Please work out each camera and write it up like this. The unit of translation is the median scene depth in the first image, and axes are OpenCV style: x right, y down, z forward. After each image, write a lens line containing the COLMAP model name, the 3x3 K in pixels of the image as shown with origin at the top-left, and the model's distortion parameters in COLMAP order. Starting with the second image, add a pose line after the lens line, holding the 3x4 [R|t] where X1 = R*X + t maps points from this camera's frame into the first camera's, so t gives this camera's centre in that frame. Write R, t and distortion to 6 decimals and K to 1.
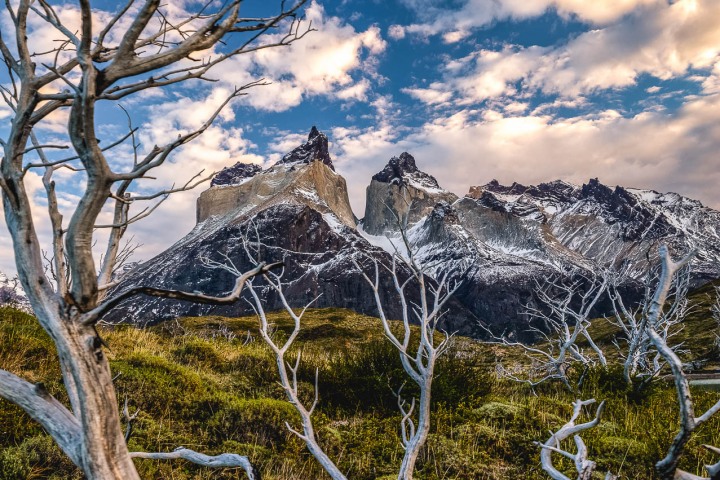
lens RADIAL K [[740.0, 0, 371.5], [0, 740.0, 238.4], [0, 0, 1]] dist [0.002253, 0.003349]
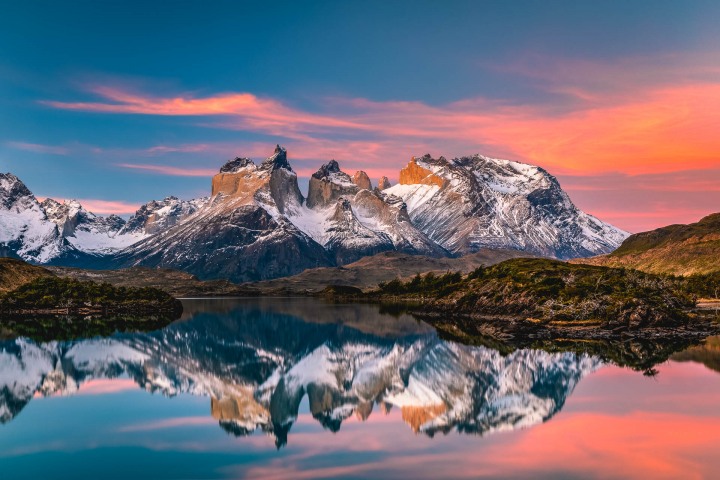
lens RADIAL K [[790.1, 0, 360.0], [0, 790.1, 240.0], [0, 0, 1]] dist [0.004656, -0.002531]
pose [[0.996826, 0.041752, -0.067788, 0.259939], [-0.032852, 0.991298, 0.127471, -0.183464], [0.072521, -0.124840, 0.989523, -0.880135]]
